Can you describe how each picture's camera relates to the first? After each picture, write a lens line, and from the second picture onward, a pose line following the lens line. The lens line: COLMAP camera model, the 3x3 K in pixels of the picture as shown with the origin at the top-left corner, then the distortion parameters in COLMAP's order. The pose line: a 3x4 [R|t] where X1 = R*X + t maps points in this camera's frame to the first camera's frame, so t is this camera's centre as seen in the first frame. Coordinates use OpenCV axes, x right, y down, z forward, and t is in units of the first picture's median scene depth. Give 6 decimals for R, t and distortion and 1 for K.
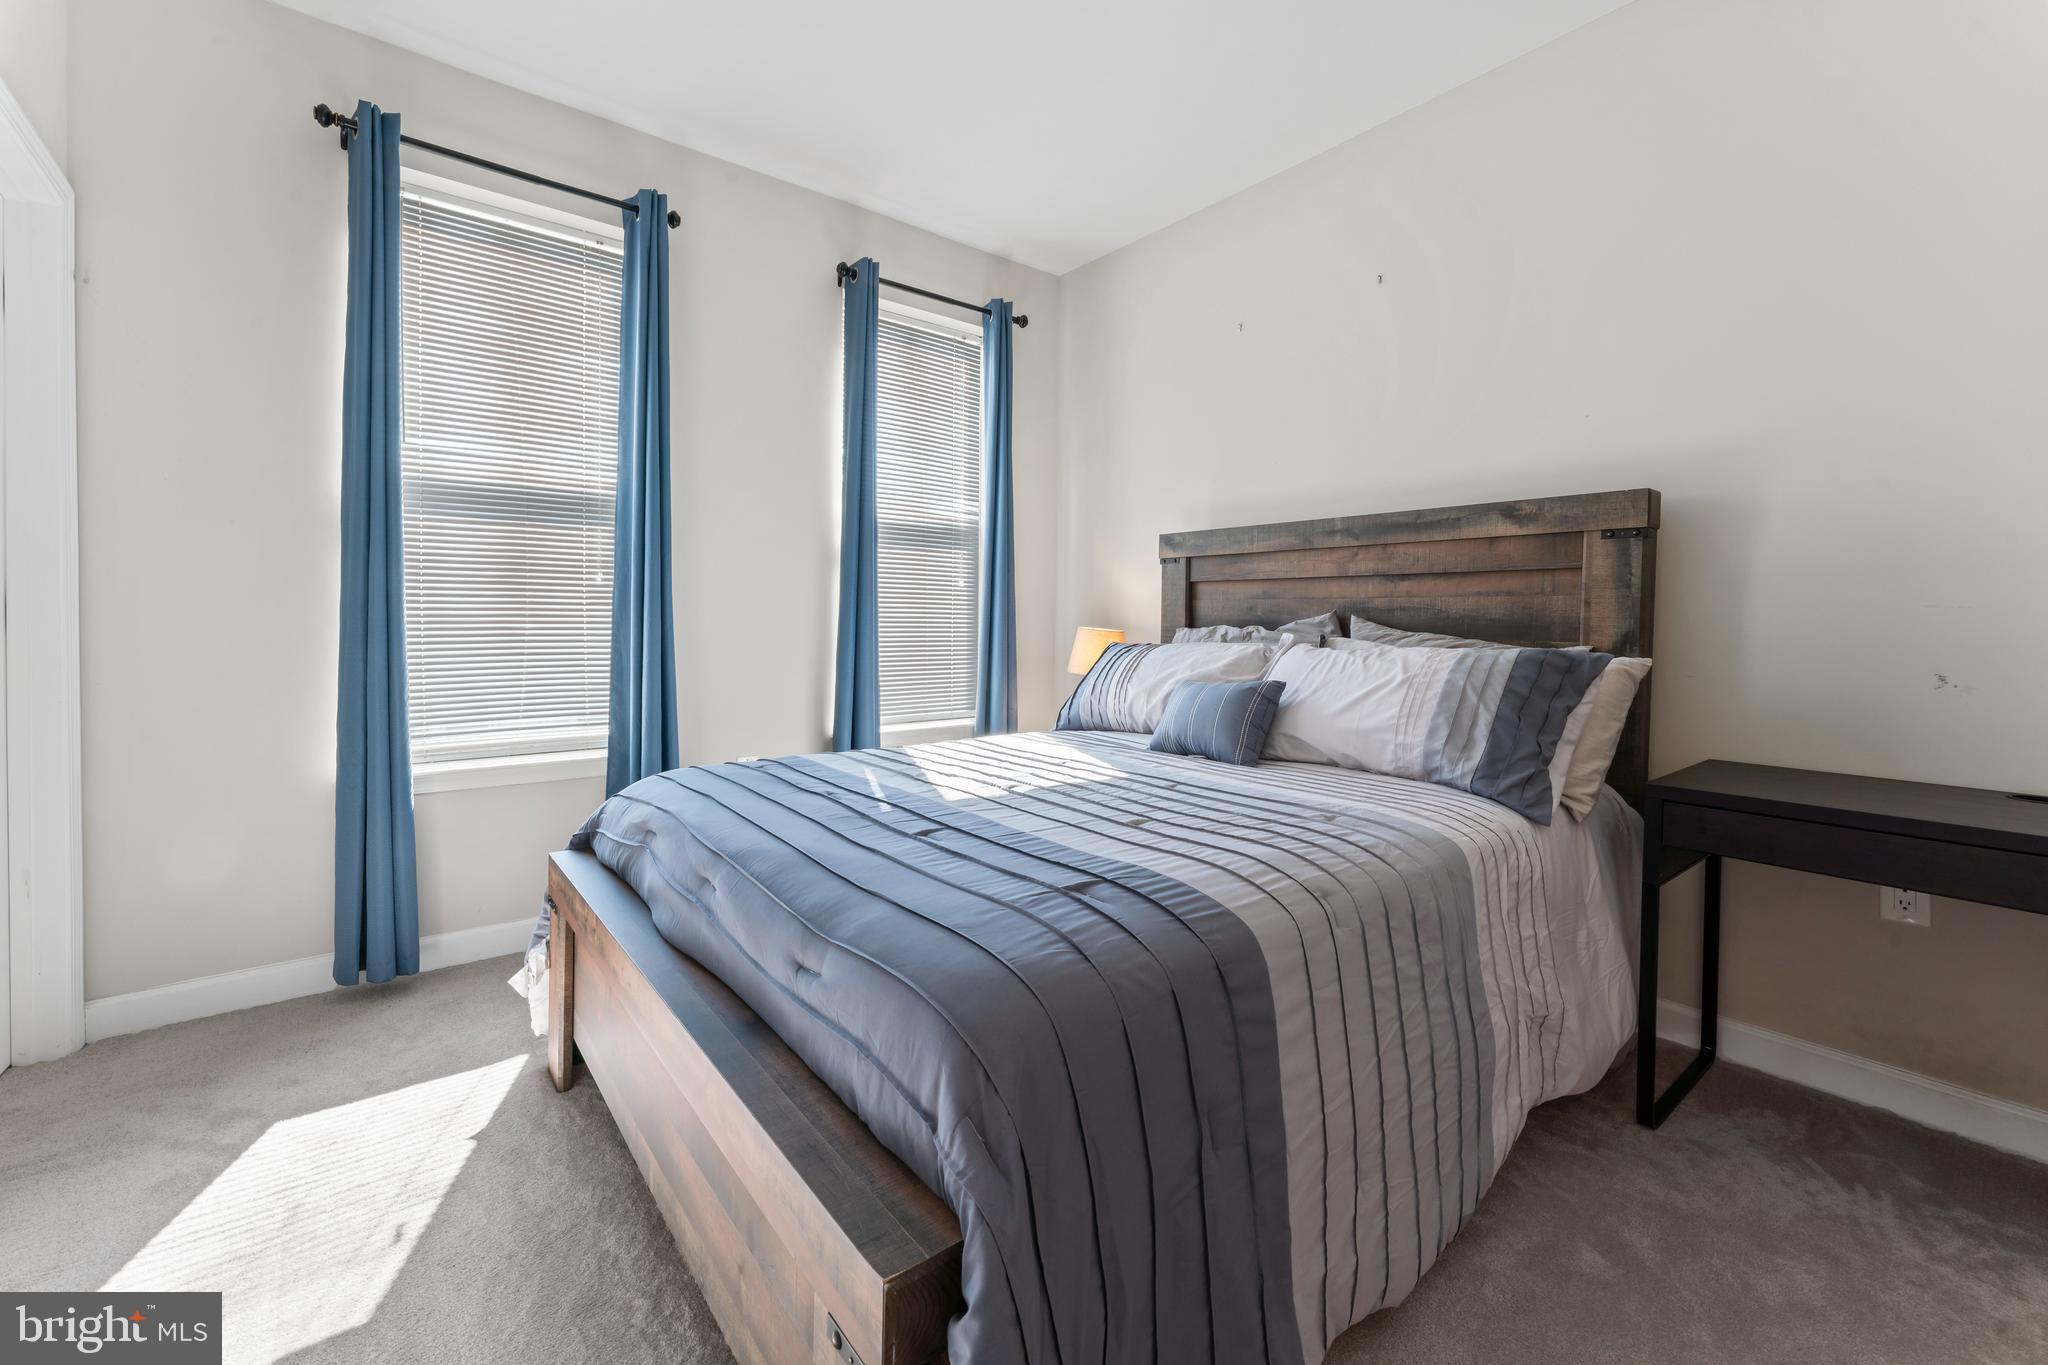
lens RADIAL K [[850.7, 0, 1024.9], [0, 850.7, 624.7], [0, 0, 1]] dist [0.001894, -0.000236]
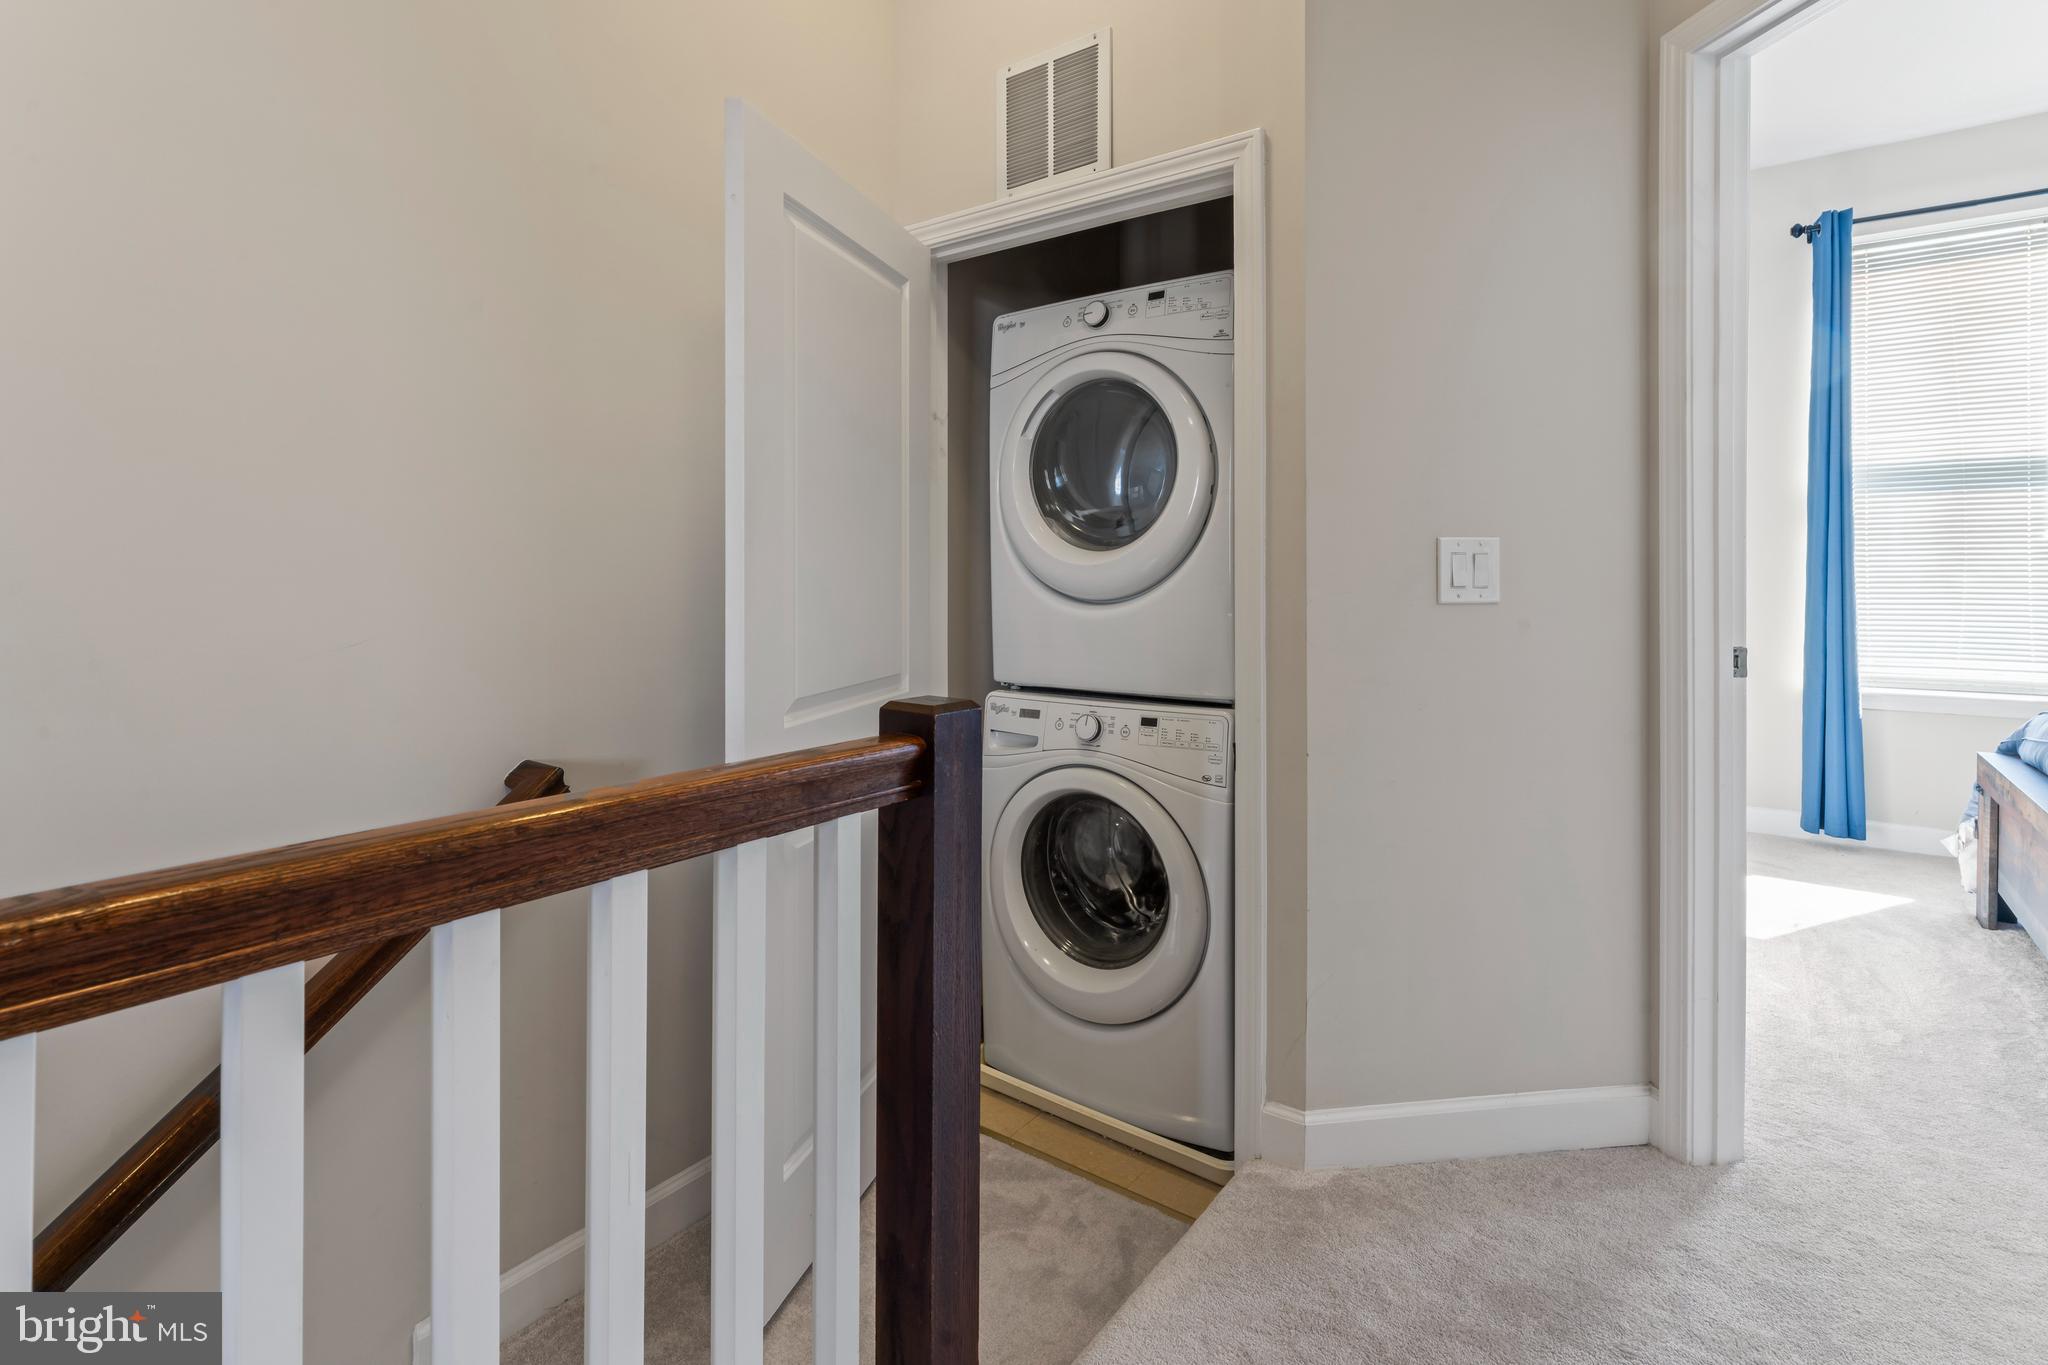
lens RADIAL K [[966.8, 0, 1025.5], [0, 966.8, 578.7], [0, 0, 1]] dist [0.002531, -0.000521]
pose [[0.244789, -0.004222, -0.969567, 0.456601], [-0.005077, 0.999971, -0.005637, 0.017795], [0.969563, 0.006303, 0.244761, -0.678322]]
